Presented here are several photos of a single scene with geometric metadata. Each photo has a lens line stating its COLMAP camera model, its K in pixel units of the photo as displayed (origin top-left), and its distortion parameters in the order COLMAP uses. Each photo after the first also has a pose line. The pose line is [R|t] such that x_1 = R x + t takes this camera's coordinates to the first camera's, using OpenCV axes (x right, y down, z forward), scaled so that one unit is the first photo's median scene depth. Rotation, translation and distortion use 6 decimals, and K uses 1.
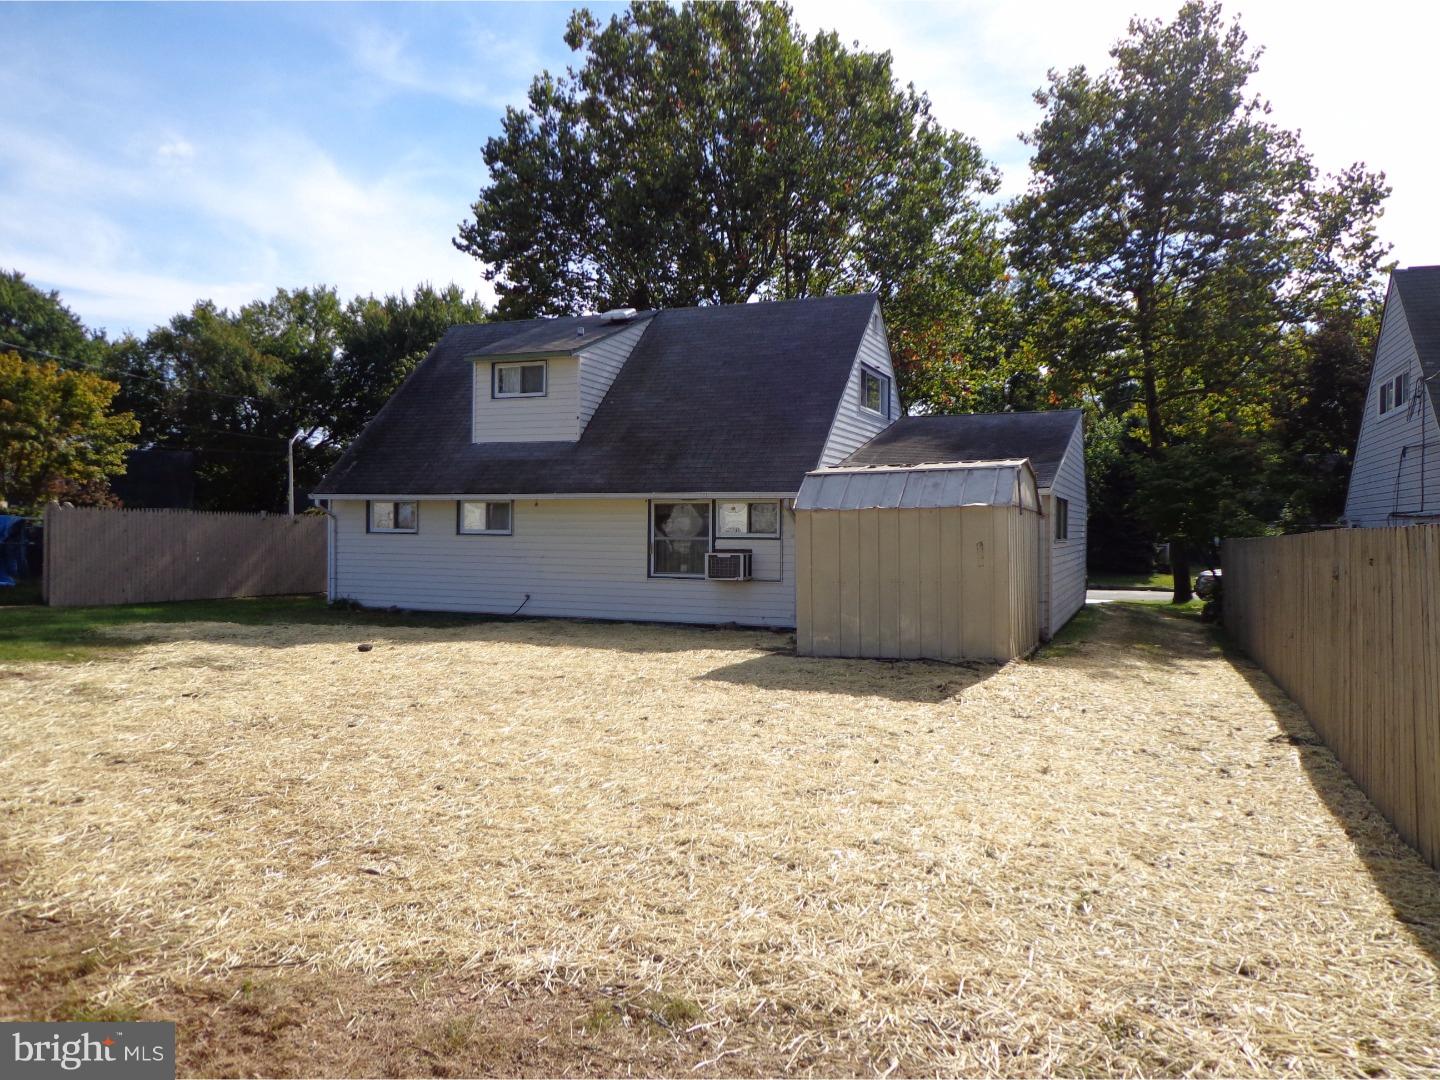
lens RADIAL K [[1074.7, 0, 720.0], [0, 1074.7, 540.0], [0, 0, 1]] dist [-0.007266, 0.007672]
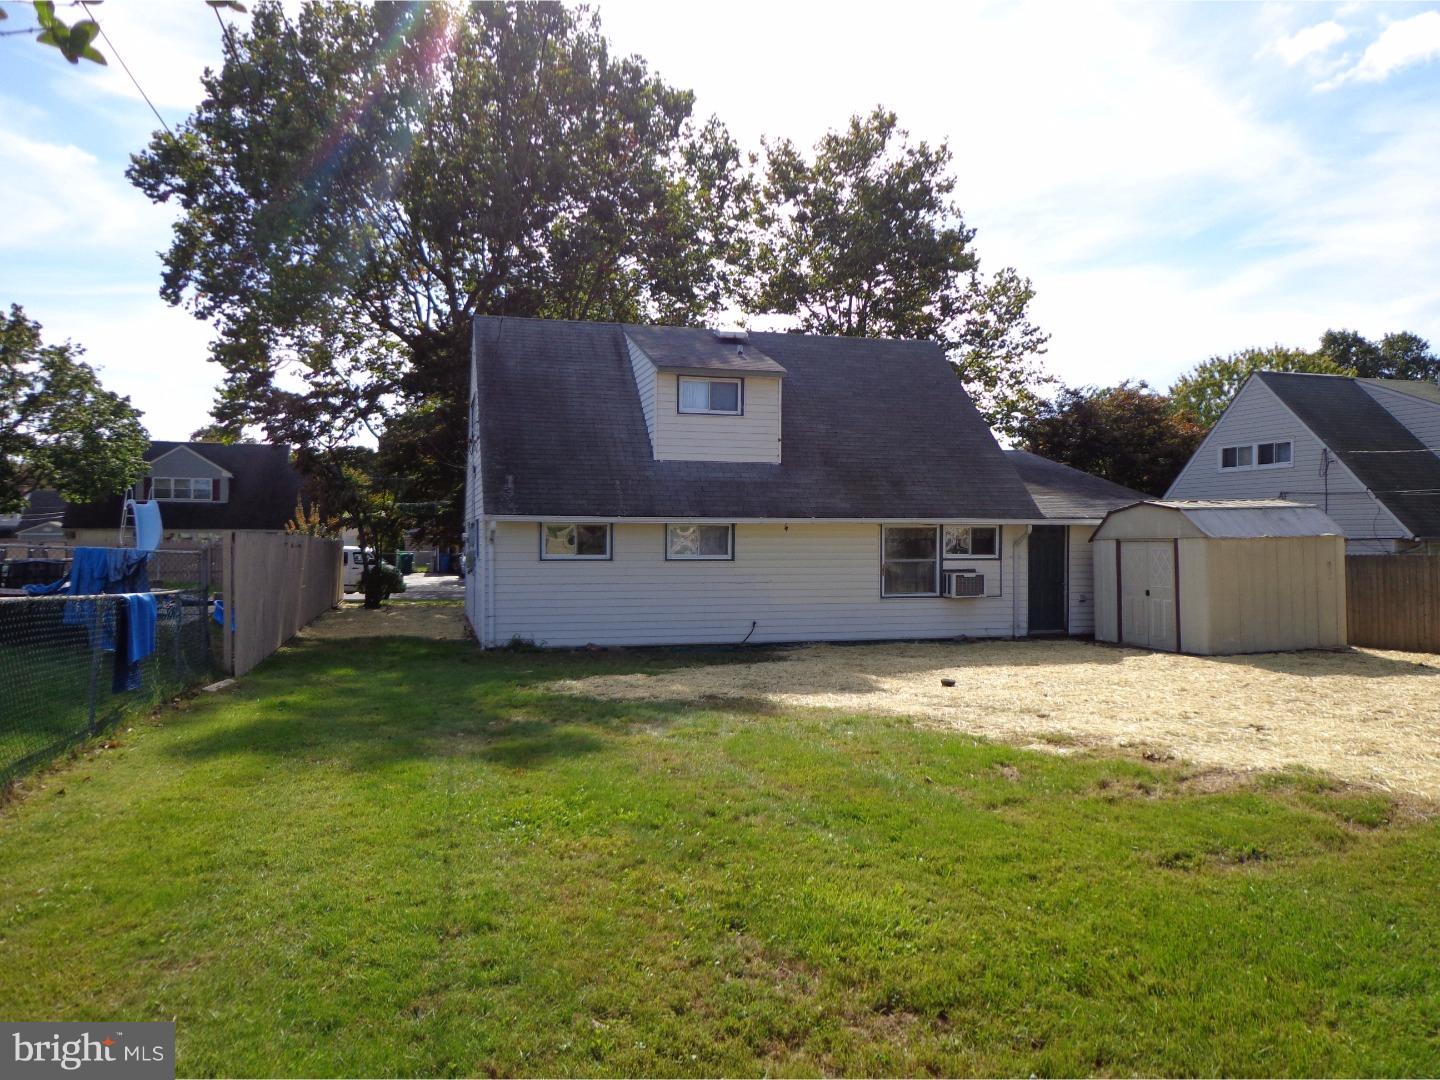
lens RADIAL K [[1074.7, 0, 720.0], [0, 1074.7, 540.0], [0, 0, 1]] dist [-0.007266, 0.007672]
pose [[0.786499, -0.007884, 0.617541, -0.803790], [0.011048, 0.999938, -0.001306, -0.021299], [-0.617492, 0.007850, 0.786538, 0.259188]]
